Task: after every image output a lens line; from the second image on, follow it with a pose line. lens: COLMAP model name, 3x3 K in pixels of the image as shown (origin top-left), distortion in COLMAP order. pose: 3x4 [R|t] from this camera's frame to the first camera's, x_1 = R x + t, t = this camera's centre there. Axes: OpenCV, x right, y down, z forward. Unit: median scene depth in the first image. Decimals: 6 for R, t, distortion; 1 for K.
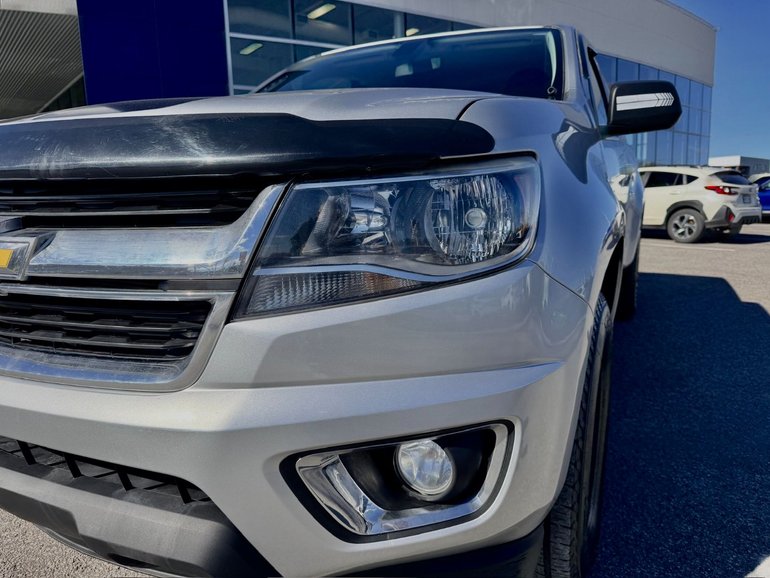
lens RADIAL K [[542.3, 0, 385.0], [0, 542.3, 289.0], [0, 0, 1]] dist [0.071953, -0.109621]
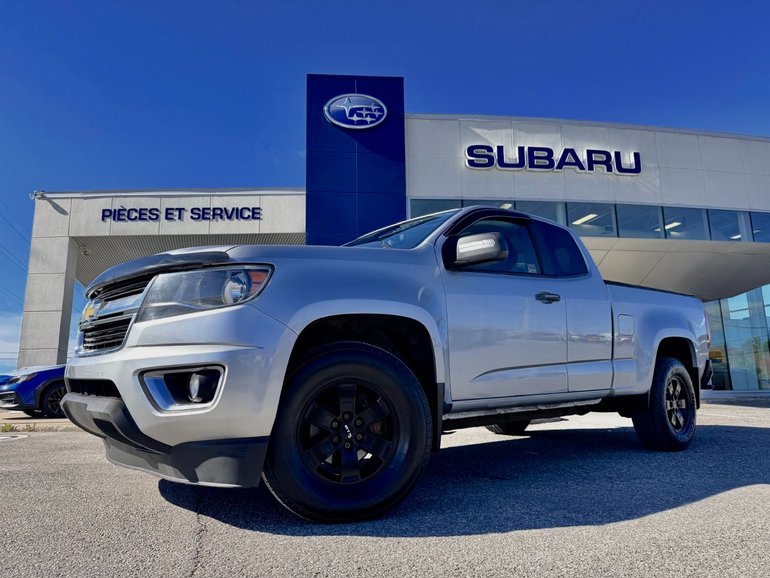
lens RADIAL K [[542.3, 0, 385.0], [0, 542.3, 289.0], [0, 0, 1]] dist [0.071953, -0.109621]
pose [[0.919483, -0.061662, -0.388263, 1.862337], [-0.069660, 0.946439, -0.315278, 0.645776], [0.386909, 0.316939, 0.865940, -0.927968]]
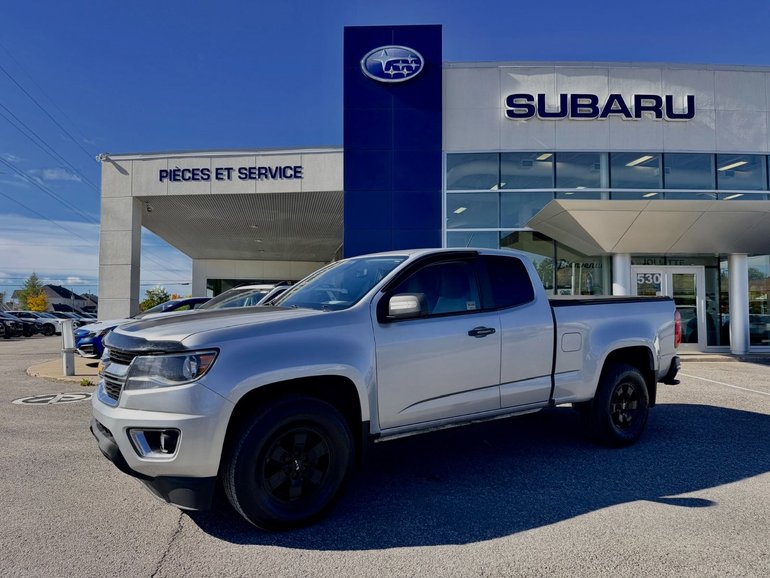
lens RADIAL K [[542.3, 0, 385.0], [0, 542.3, 289.0], [0, 0, 1]] dist [0.071953, -0.109621]
pose [[0.864347, 0.002214, -0.502892, 3.066704], [-0.099710, 0.980892, -0.167059, -0.168827], [0.492912, 0.194540, 0.848052, -1.435647]]
